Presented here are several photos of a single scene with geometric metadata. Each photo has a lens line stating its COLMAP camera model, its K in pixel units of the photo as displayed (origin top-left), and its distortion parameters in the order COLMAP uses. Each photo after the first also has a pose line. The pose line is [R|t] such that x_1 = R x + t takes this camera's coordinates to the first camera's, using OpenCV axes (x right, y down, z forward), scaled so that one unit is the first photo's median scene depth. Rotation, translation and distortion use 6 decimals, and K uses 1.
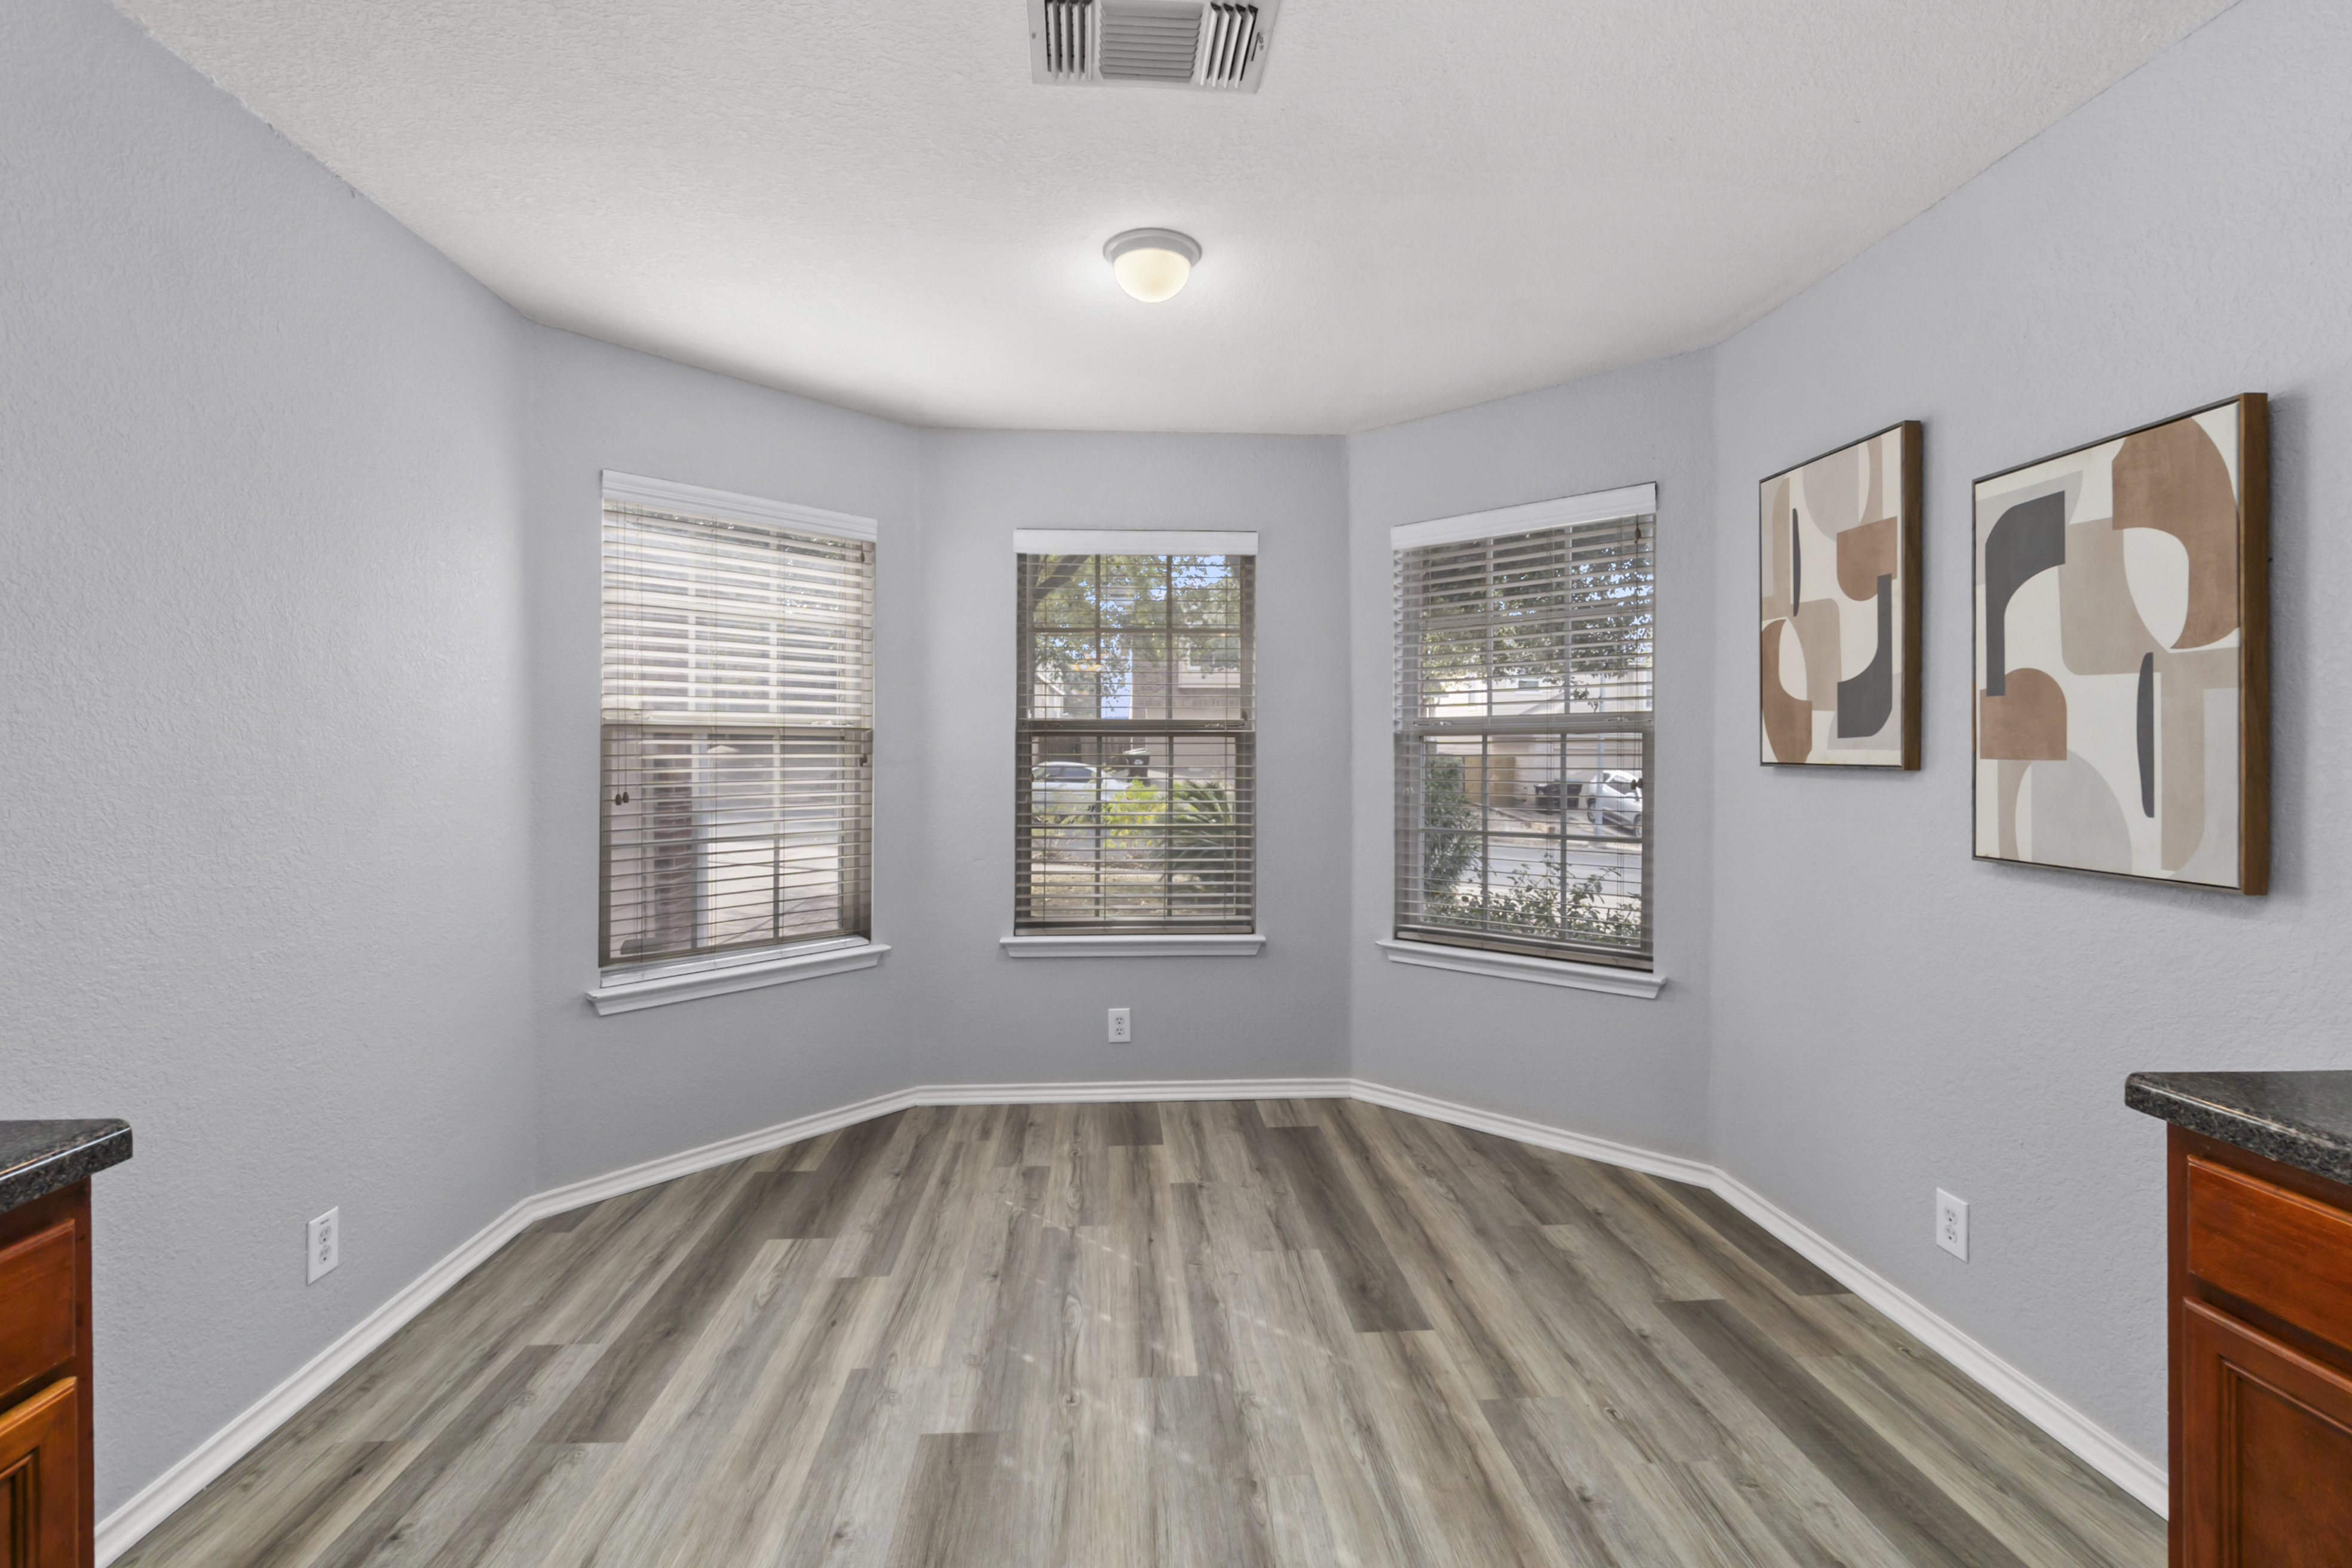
lens RADIAL K [[1033.4, 0, 1164.7], [0, 1033.4, 772.8], [0, 0, 1]] dist [0.001320, 0.000123]
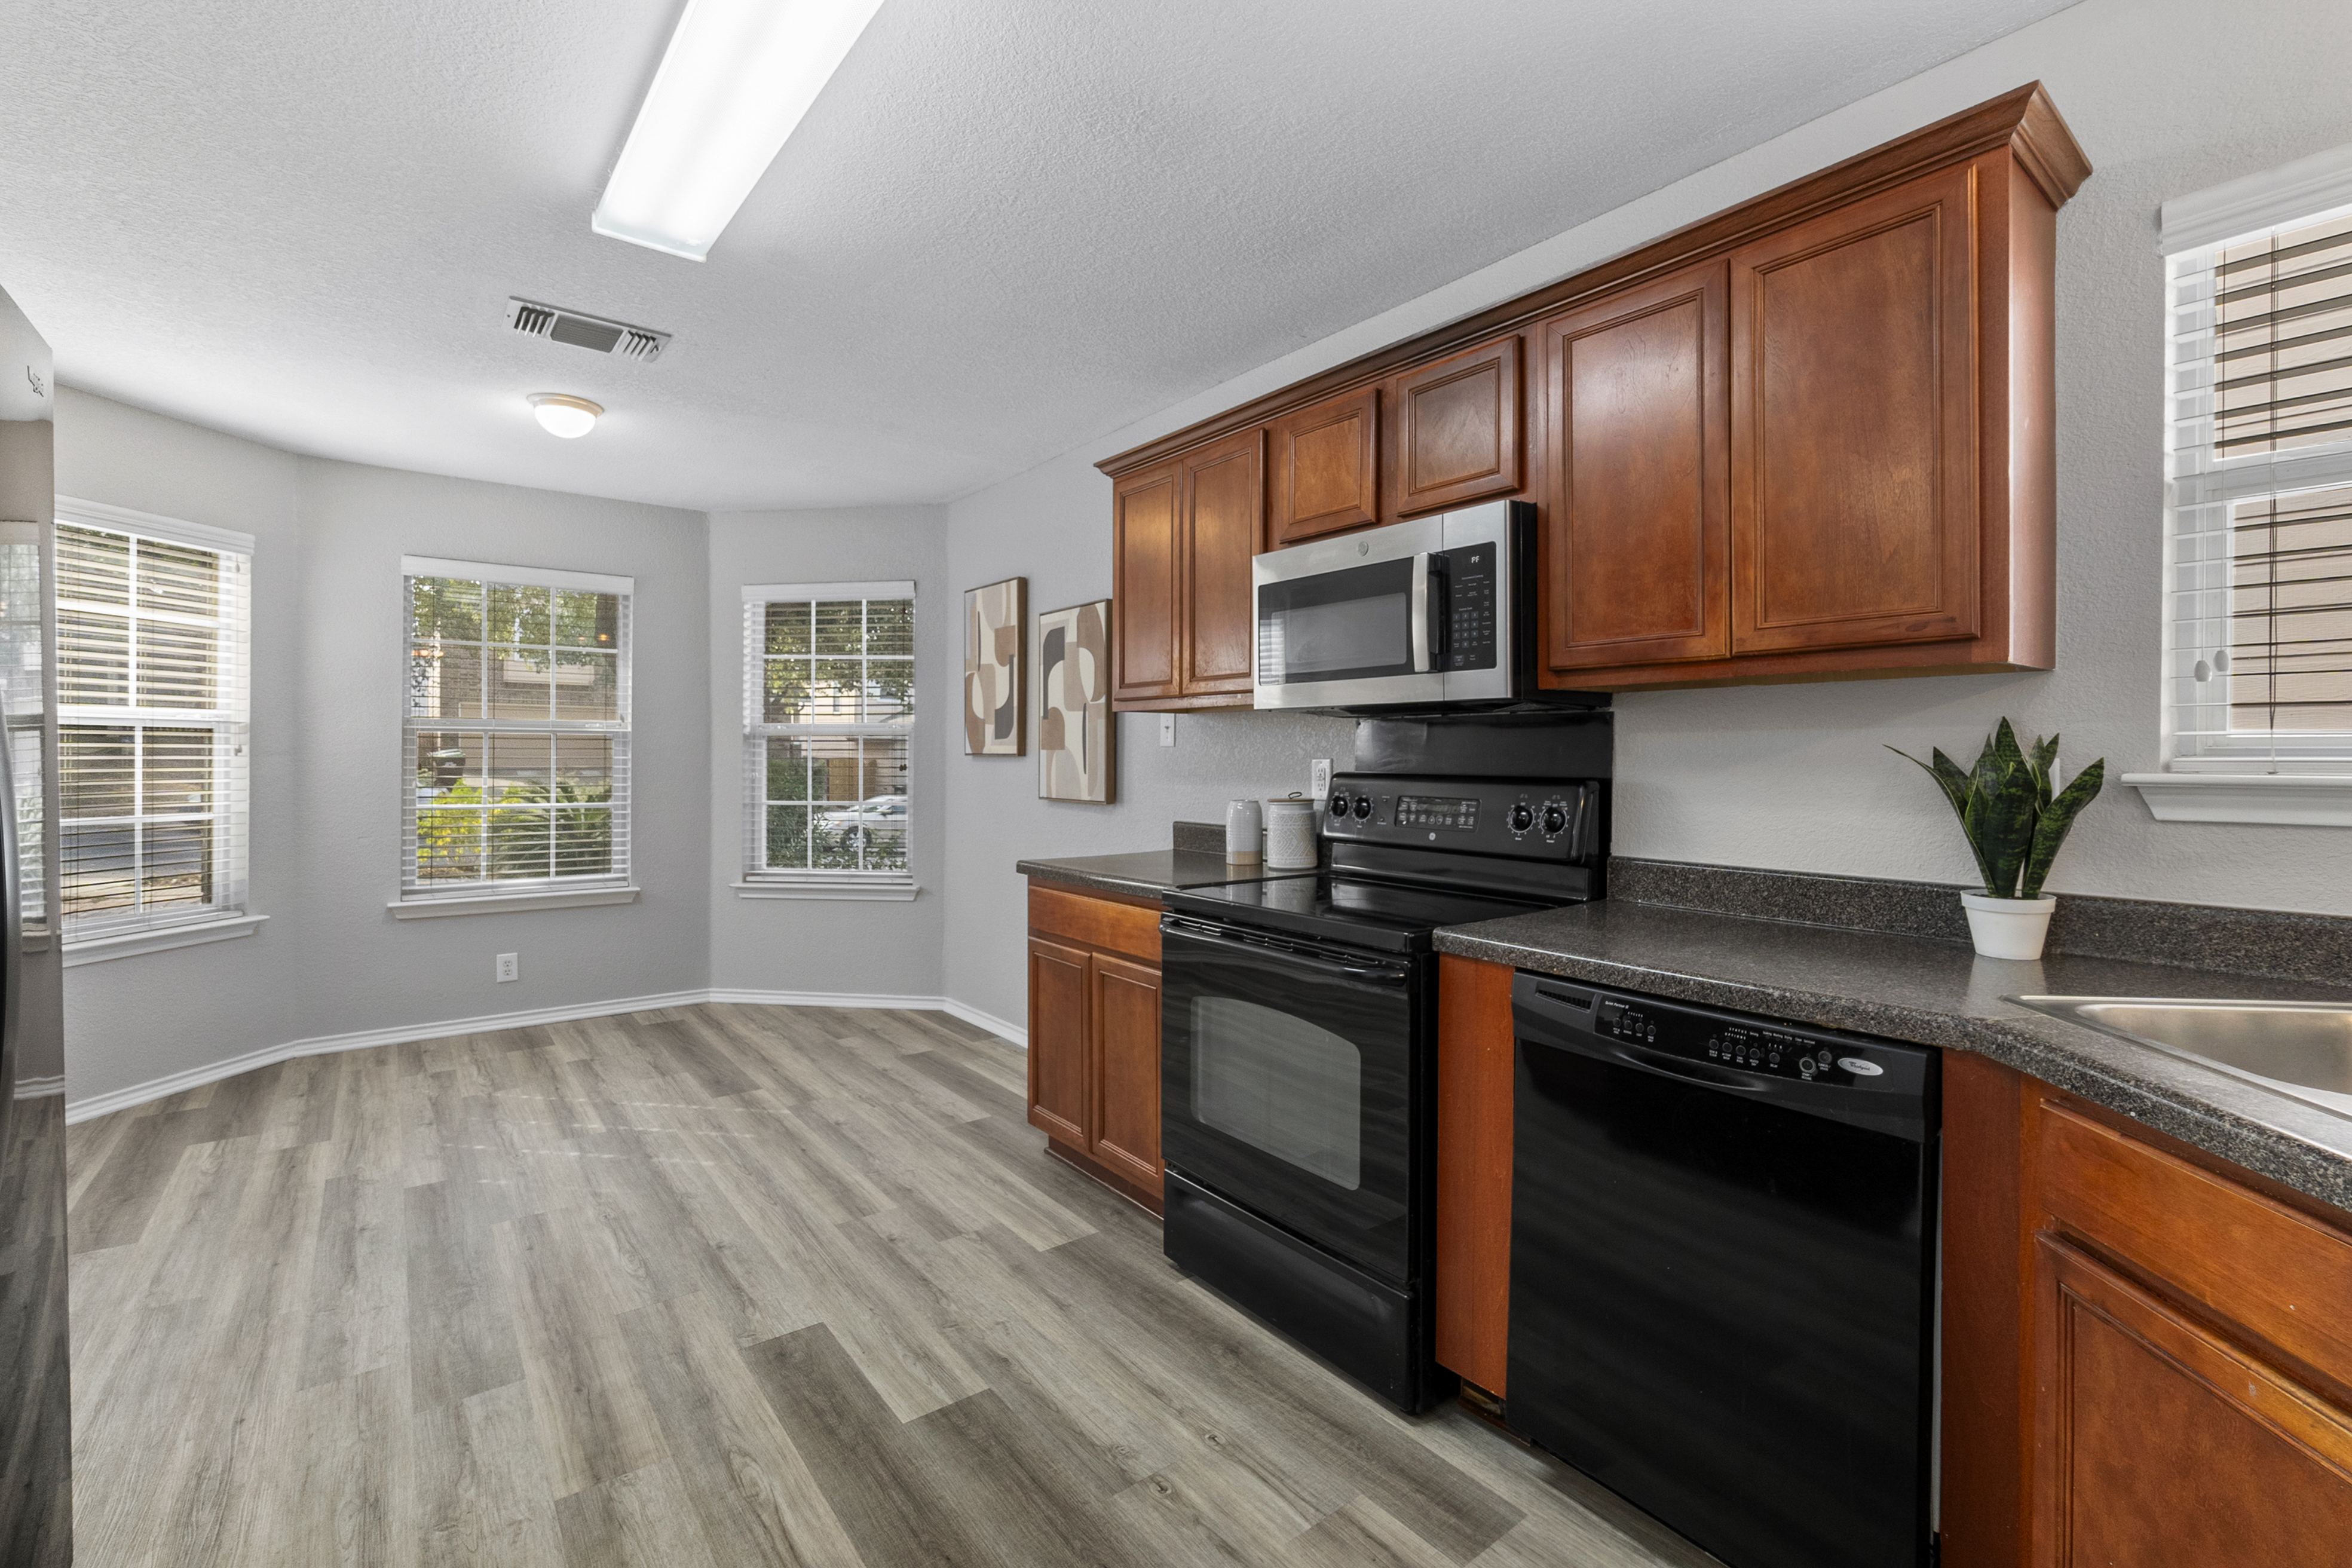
lens RADIAL K [[1120.4, 0, 1220.5], [0, 1120.4, 753.5], [0, 0, 1]] dist [-0.005973, -0.000780]
pose [[0.822639, 0.006406, 0.568528, -0.156352], [0.008224, 0.999698, -0.023164, 0.041279], [-0.568504, 0.023732, 0.822338, -0.883592]]
